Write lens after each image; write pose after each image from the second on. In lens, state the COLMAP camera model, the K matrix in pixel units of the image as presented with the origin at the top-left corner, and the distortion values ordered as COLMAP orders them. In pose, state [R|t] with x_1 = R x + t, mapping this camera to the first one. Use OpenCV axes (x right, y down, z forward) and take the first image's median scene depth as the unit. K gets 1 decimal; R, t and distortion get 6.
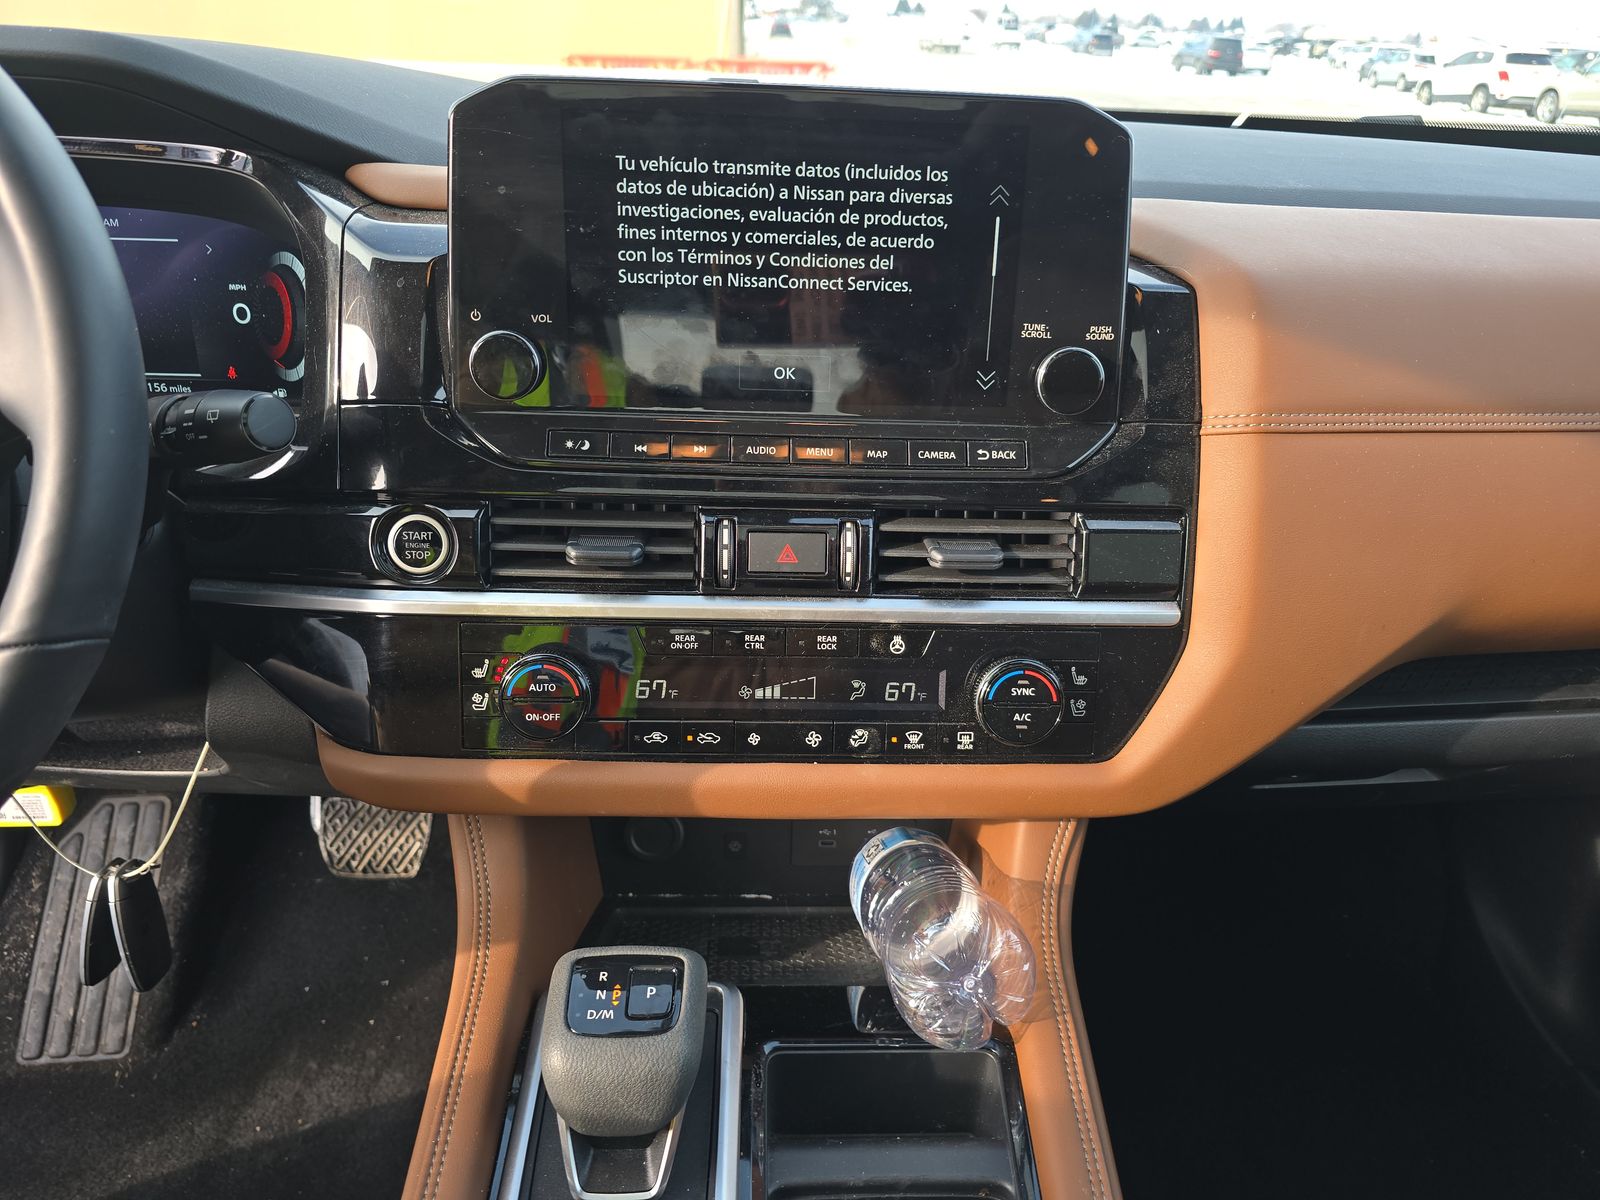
lens RADIAL K [[1120.2, 0, 779.2], [0, 1120.2, 606.8], [0, 0, 1]] dist [0.050959, -0.043415]
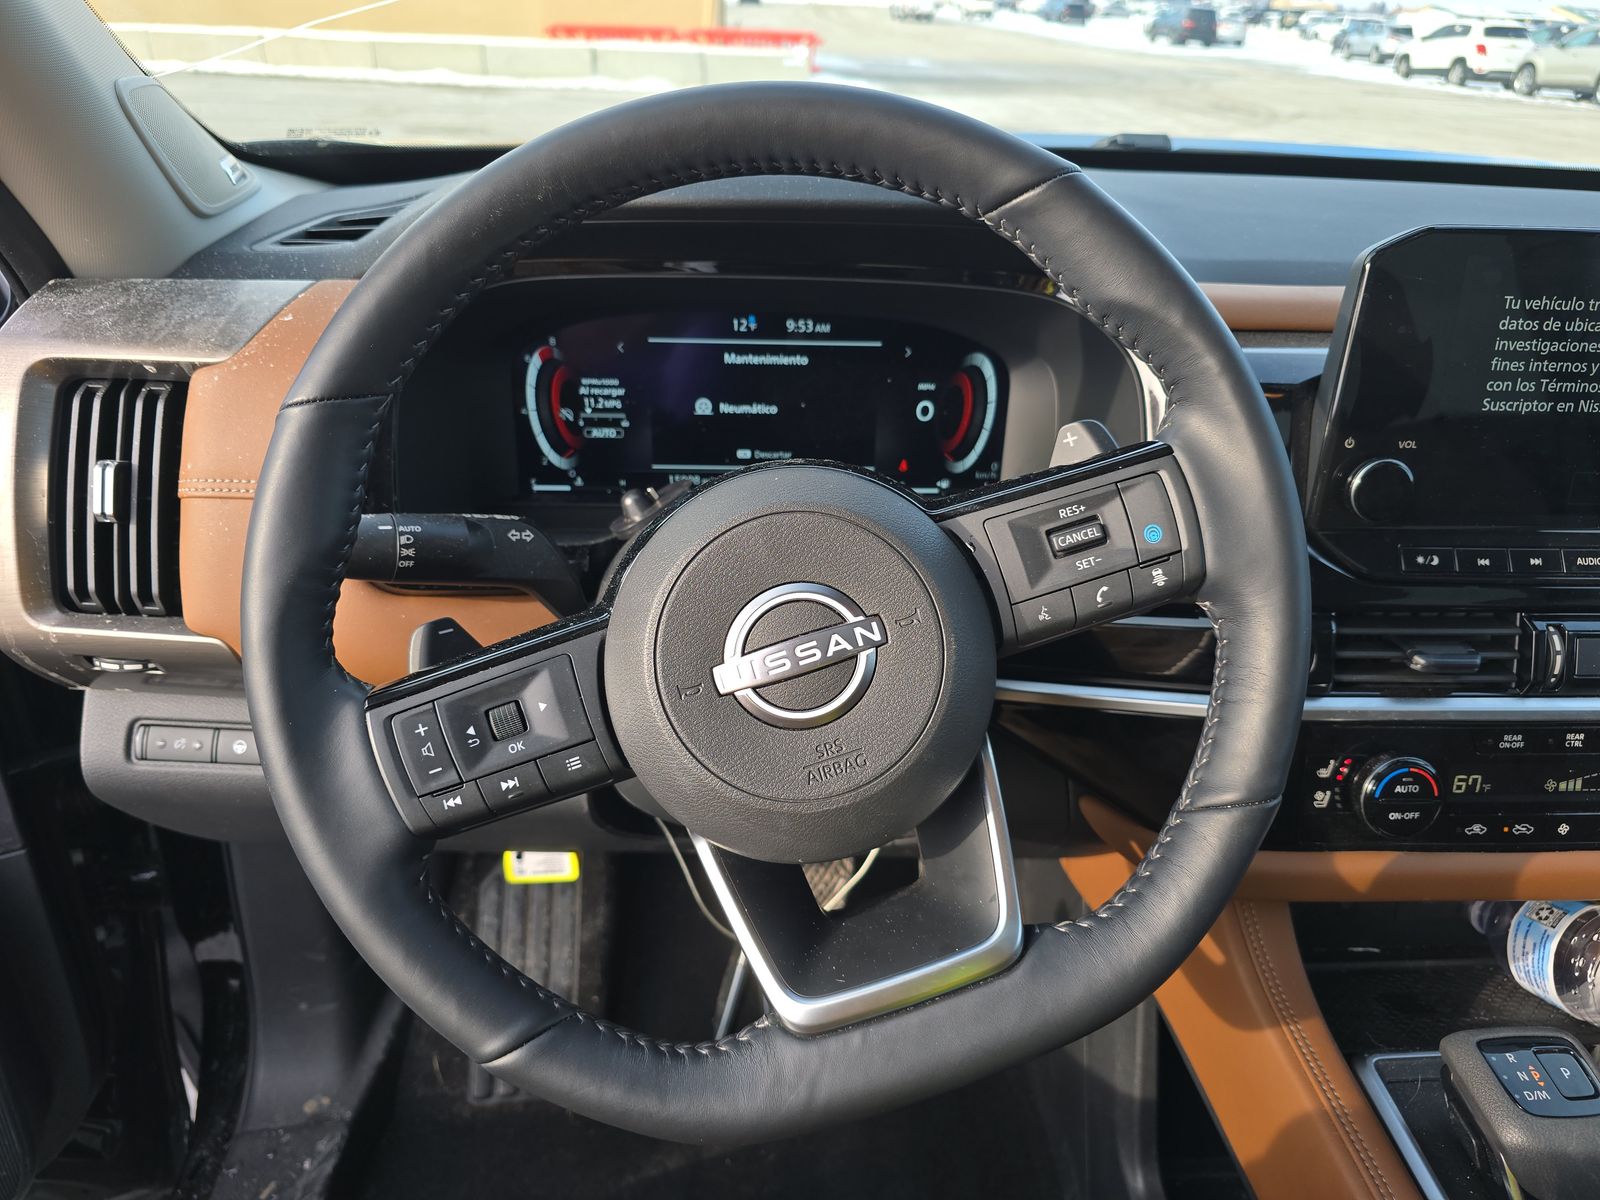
lens RADIAL K [[1120.2, 0, 779.2], [0, 1120.2, 606.8], [0, 0, 1]] dist [0.050959, -0.043415]
pose [[0.999599, -0.009894, 0.026513, -0.813672], [0.009276, 0.999685, 0.023339, -0.129252], [-0.026736, -0.023084, 0.999376, -0.060470]]
